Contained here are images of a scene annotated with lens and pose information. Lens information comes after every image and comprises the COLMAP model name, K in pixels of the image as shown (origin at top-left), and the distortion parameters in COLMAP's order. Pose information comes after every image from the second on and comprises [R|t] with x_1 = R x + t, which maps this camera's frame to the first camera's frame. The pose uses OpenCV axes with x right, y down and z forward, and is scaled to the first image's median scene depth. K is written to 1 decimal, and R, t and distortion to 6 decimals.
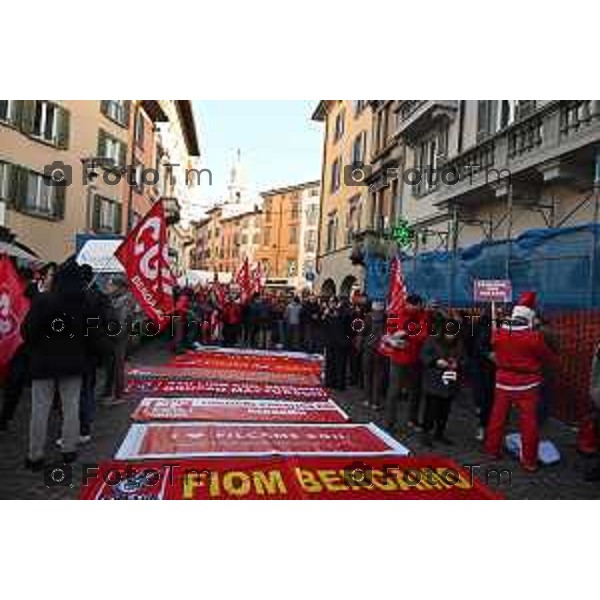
lens RADIAL K [[384.4, 0, 300.0], [0, 384.4, 300.0], [0, 0, 1]] dist [0.003151, 0.001018]
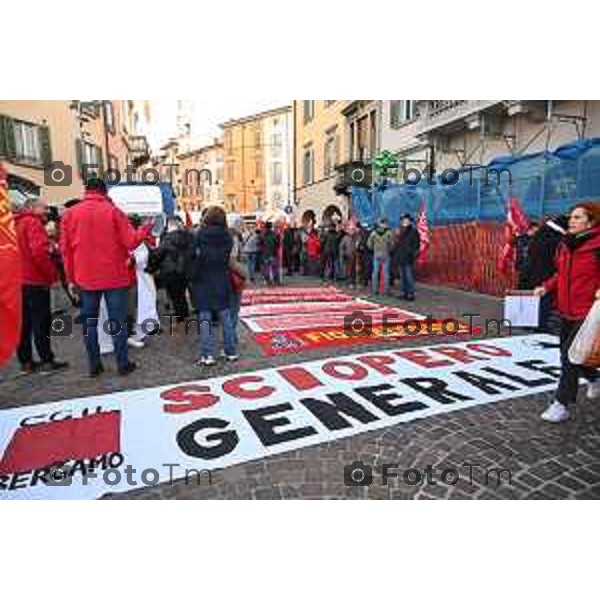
lens RADIAL K [[384.4, 0, 300.0], [0, 384.4, 300.0], [0, 0, 1]] dist [0.003151, 0.001018]
pose [[0.992361, -0.089365, 0.085047, -0.064206], [0.073699, 0.982298, 0.172216, 0.003947], [-0.098932, -0.164633, 0.981381, -0.082176]]
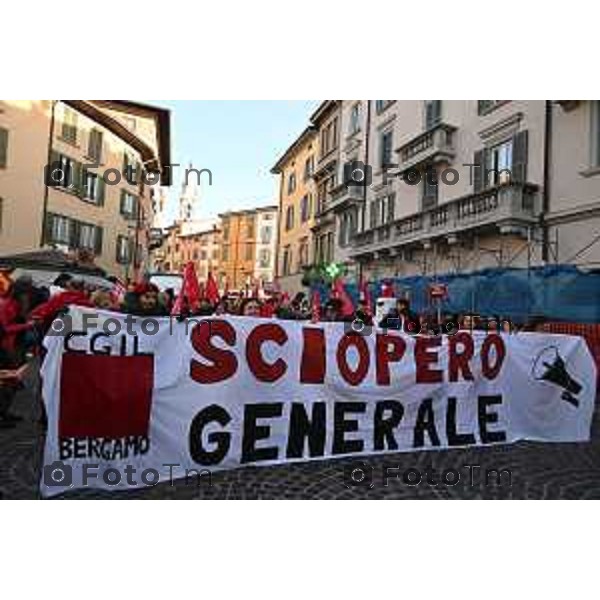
lens RADIAL K [[384.4, 0, 300.0], [0, 384.4, 300.0], [0, 0, 1]] dist [0.003151, 0.001018]
pose [[0.990866, -0.004950, 0.134762, -0.057945], [0.008092, 0.999708, -0.022777, -0.002979], [-0.134610, 0.023659, 0.990616, -0.365958]]
